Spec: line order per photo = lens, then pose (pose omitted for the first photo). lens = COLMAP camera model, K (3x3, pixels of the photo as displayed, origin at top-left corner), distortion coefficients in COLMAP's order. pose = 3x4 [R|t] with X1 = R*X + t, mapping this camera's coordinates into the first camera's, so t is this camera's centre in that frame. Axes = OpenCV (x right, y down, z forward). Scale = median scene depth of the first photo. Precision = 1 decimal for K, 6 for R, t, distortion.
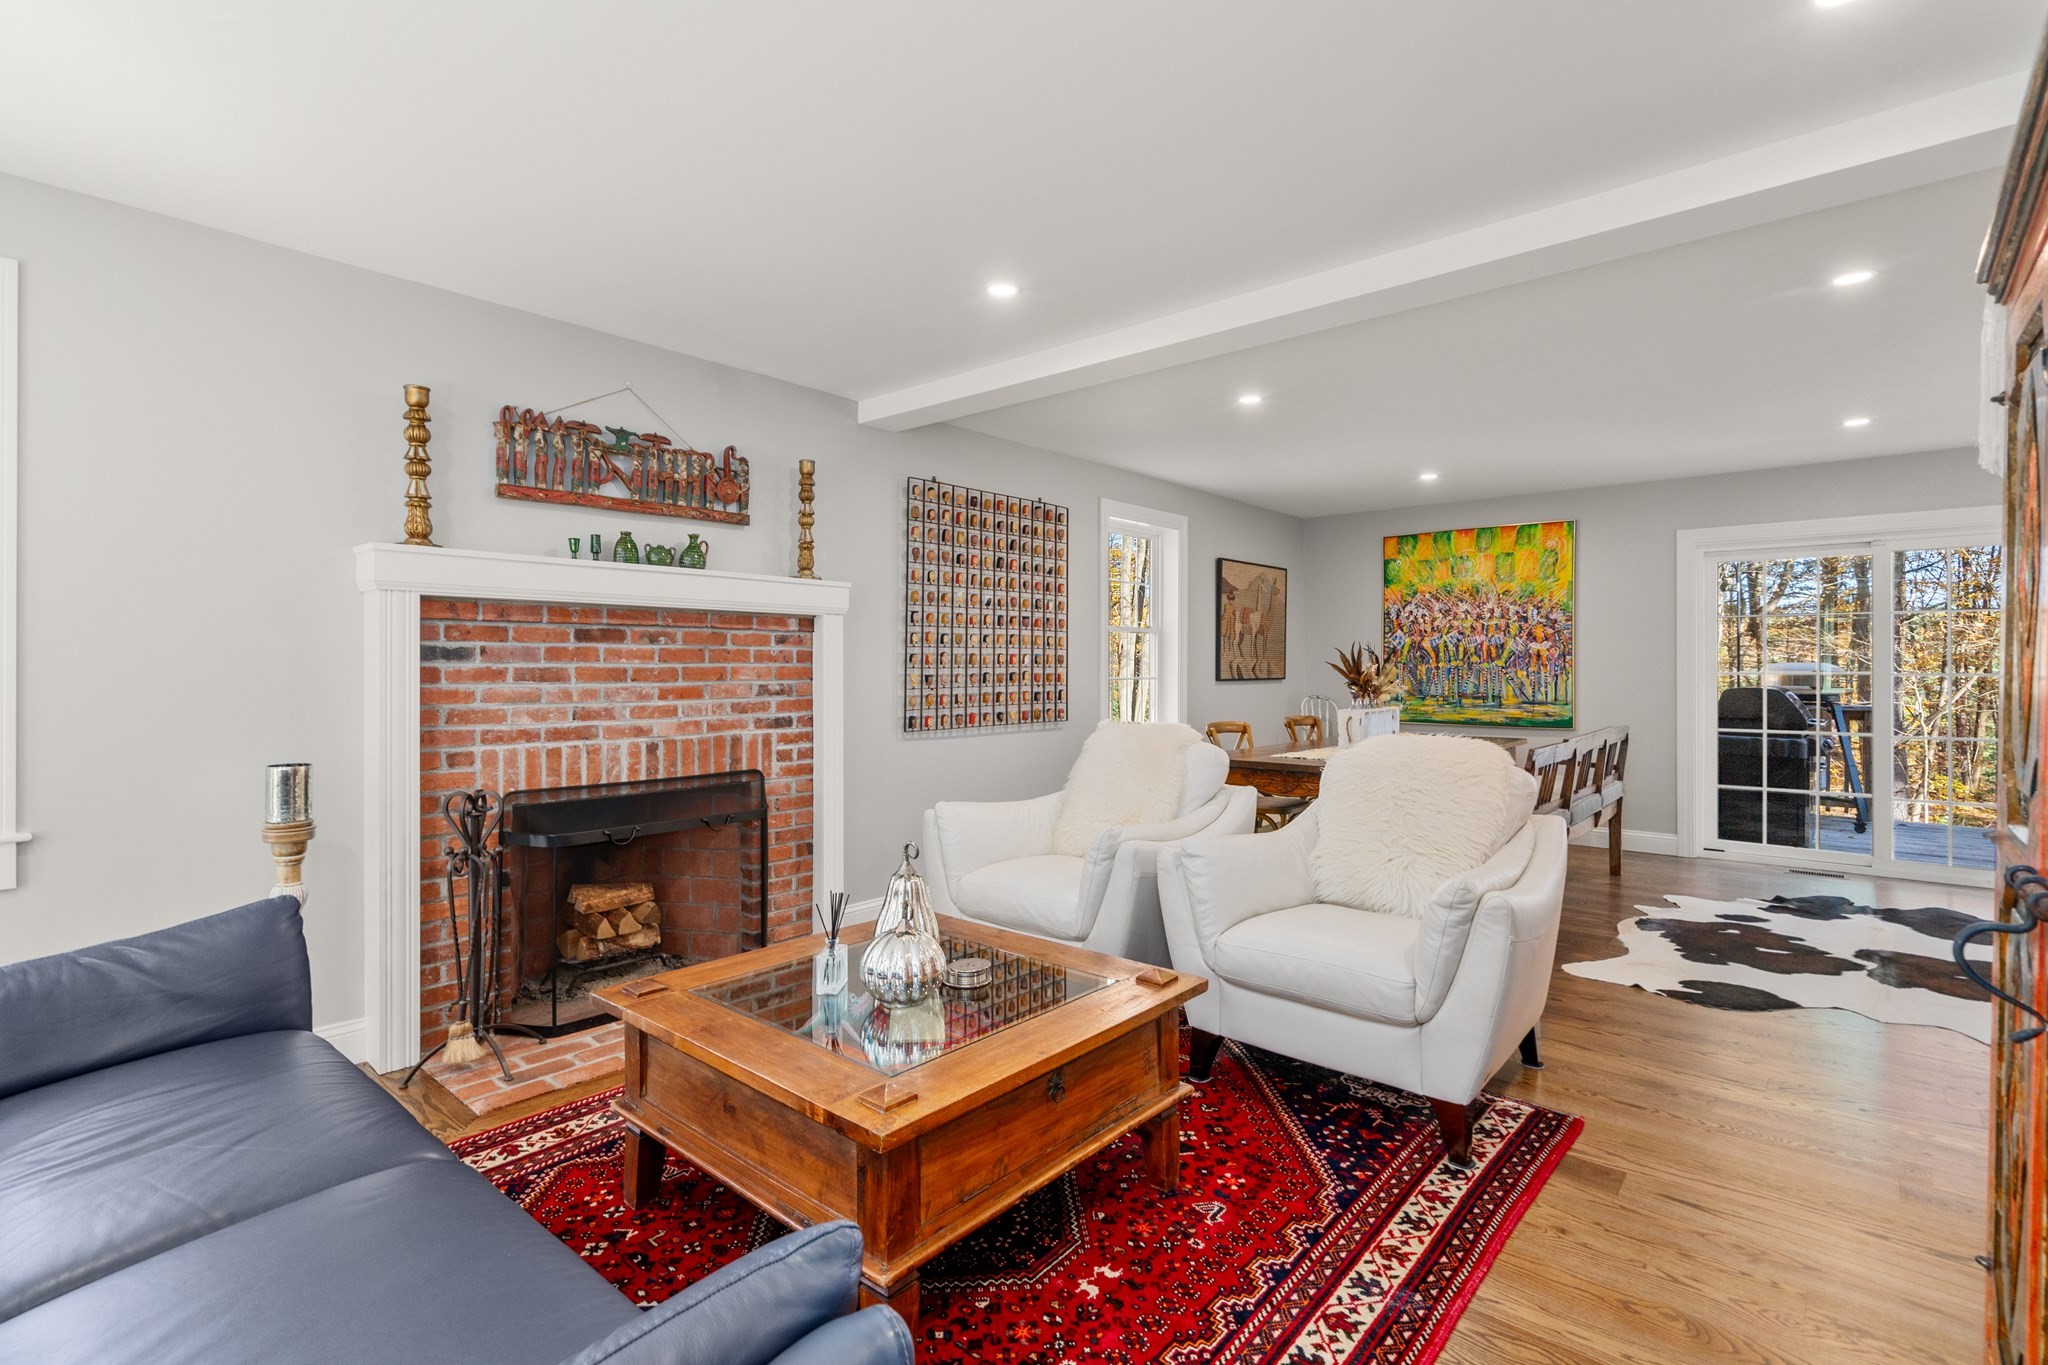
lens RADIAL K [[952.4, 0, 1026.5], [0, 952.4, 672.0], [0, 0, 1]] dist [-0.001705, 0.000580]
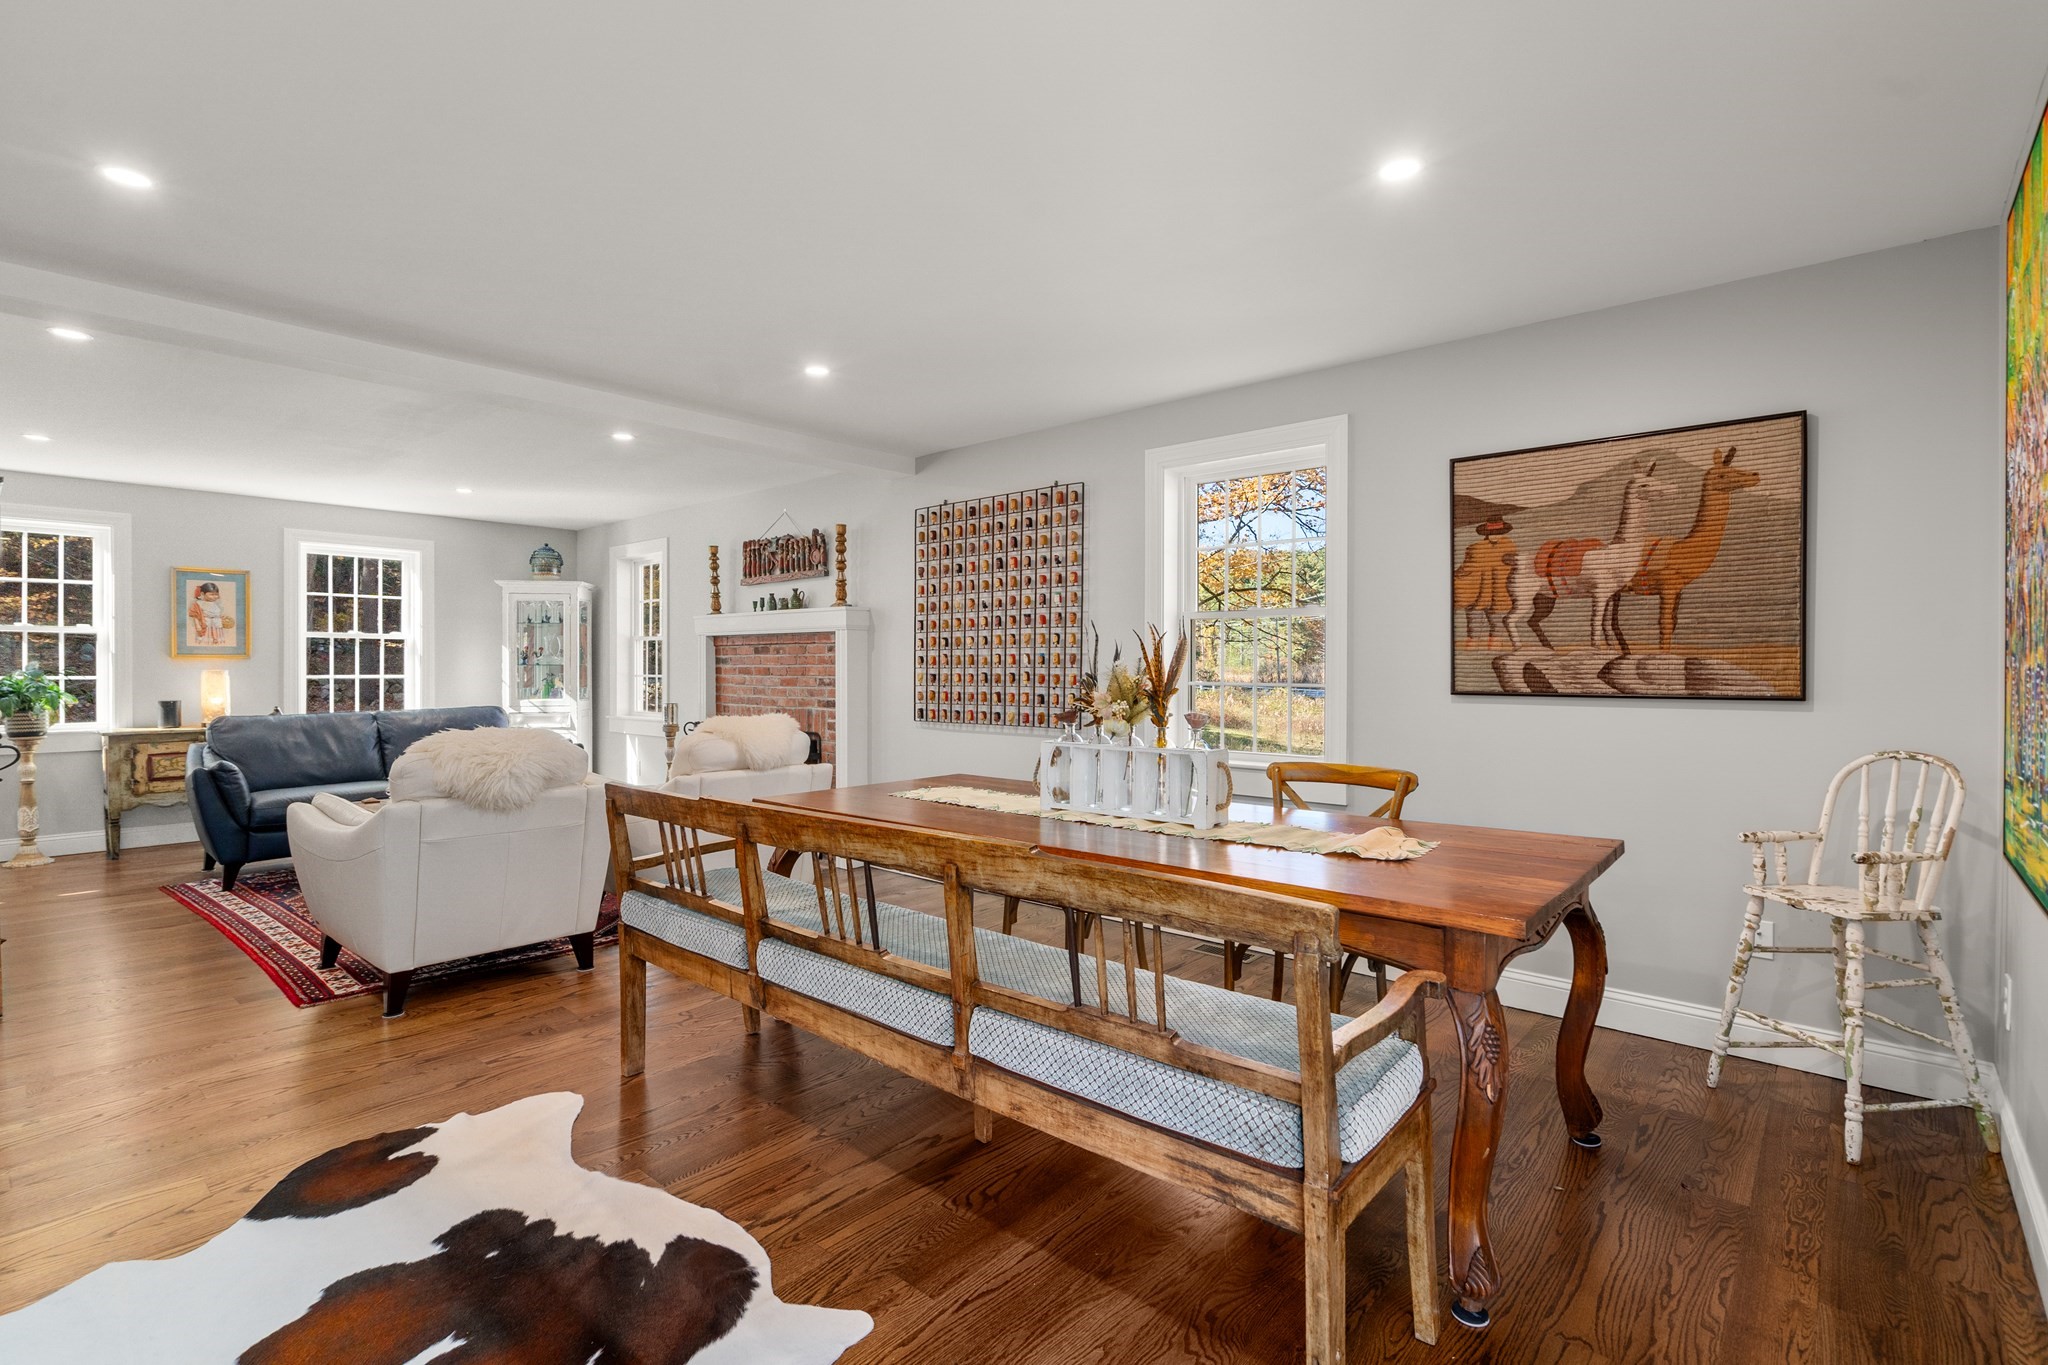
lens RADIAL K [[952.4, 0, 1026.5], [0, 952.4, 672.0], [0, 0, 1]] dist [-0.001705, 0.000580]
pose [[-0.002553, 0.012383, -0.999920, 1.275486], [-0.000220, 0.999923, 0.012384, -0.016418], [0.999997, 0.000251, -0.002550, 1.342829]]
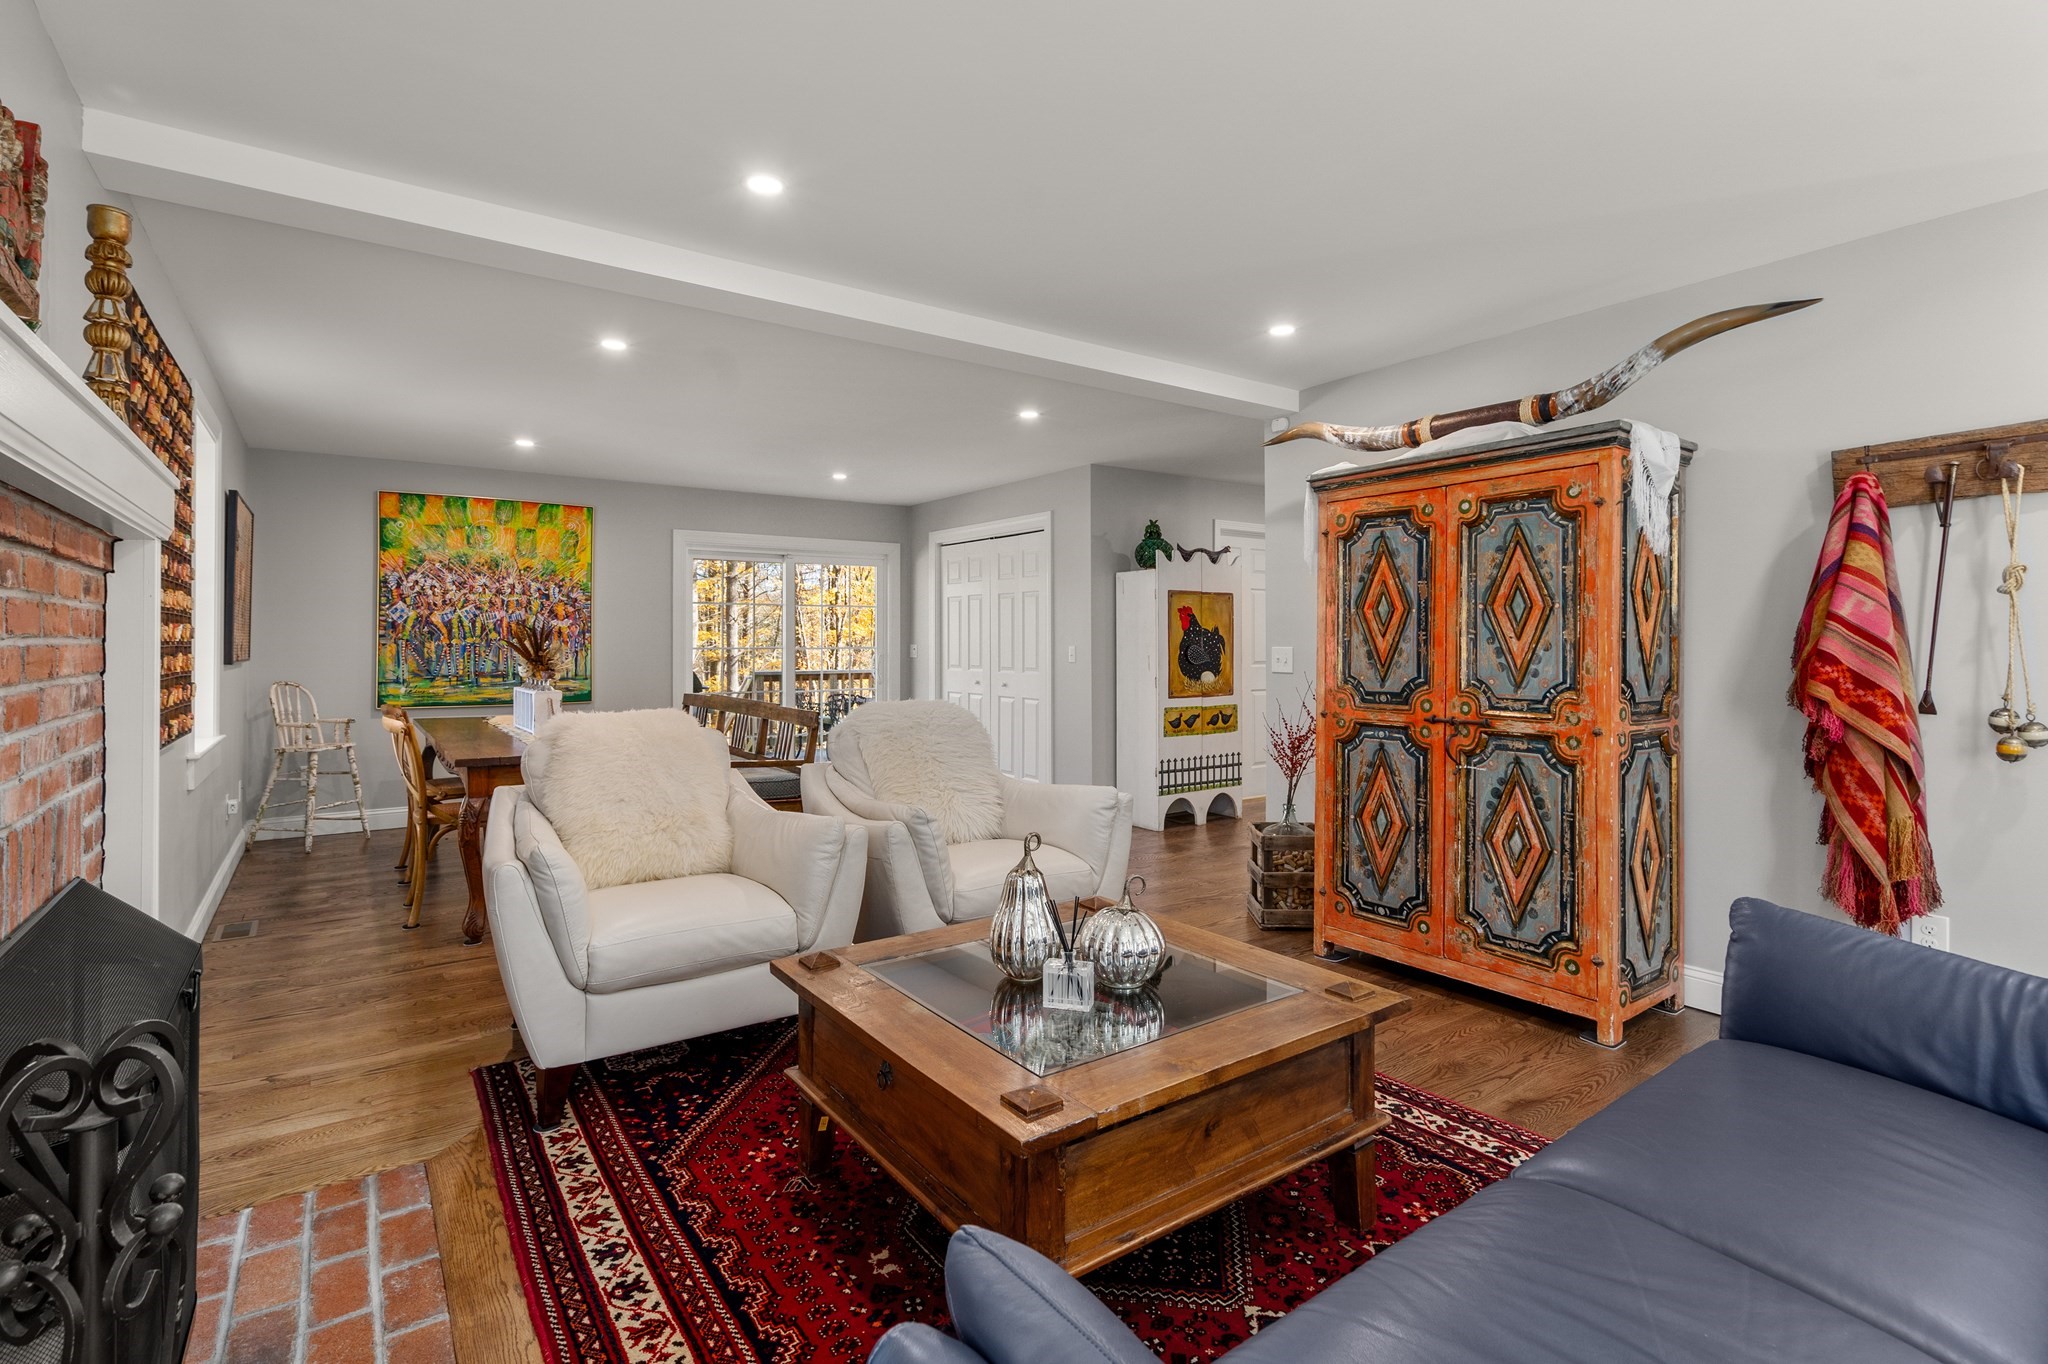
lens RADIAL K [[973.4, 0, 1014.6], [0, 973.4, 630.2], [0, 0, 1]] dist [-0.000419, -0.000270]
pose [[0.238324, 0.013211, 0.971096, -0.631580], [0.007770, 0.999850, -0.015509, 0.000135], [-0.971155, 0.011242, 0.238185, 0.468645]]
